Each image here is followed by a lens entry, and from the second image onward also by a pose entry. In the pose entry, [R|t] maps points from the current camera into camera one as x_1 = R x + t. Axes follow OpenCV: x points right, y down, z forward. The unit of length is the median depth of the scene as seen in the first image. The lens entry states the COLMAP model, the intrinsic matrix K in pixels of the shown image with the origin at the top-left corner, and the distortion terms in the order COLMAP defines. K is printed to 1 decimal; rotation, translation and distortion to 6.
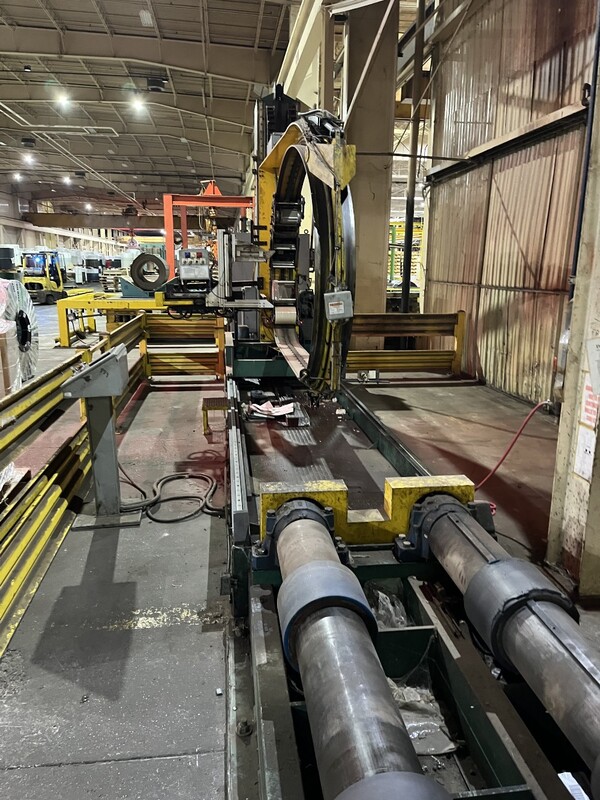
lens RADIAL K [[603.9, 0, 305.1], [0, 603.9, 397.5], [0, 0, 1]] dist [0.081440, -0.114060]
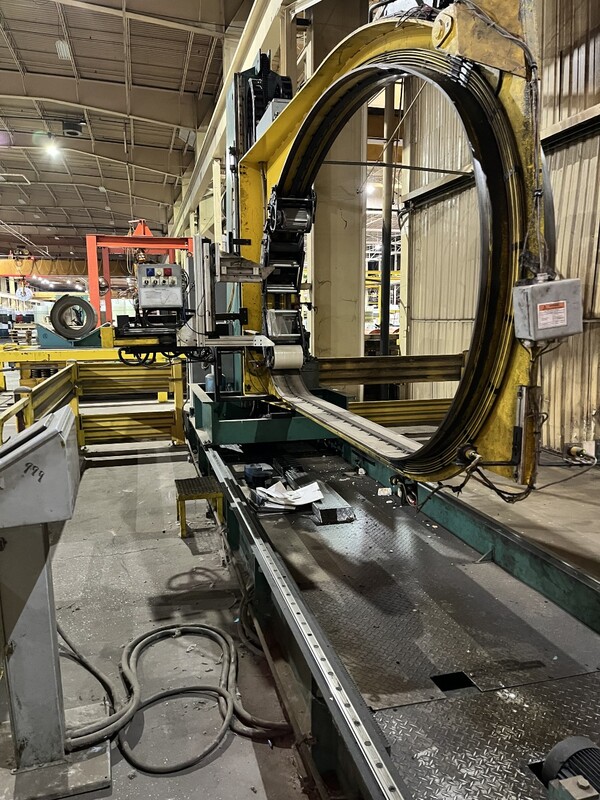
lens RADIAL K [[603.9, 0, 305.1], [0, 603.9, 397.5], [0, 0, 1]] dist [0.081440, -0.114060]
pose [[0.991421, -0.033608, 0.126316, -0.101370], [0.044266, 0.995604, -0.082537, -0.027133], [-0.122987, 0.087420, 0.988550, 0.285633]]
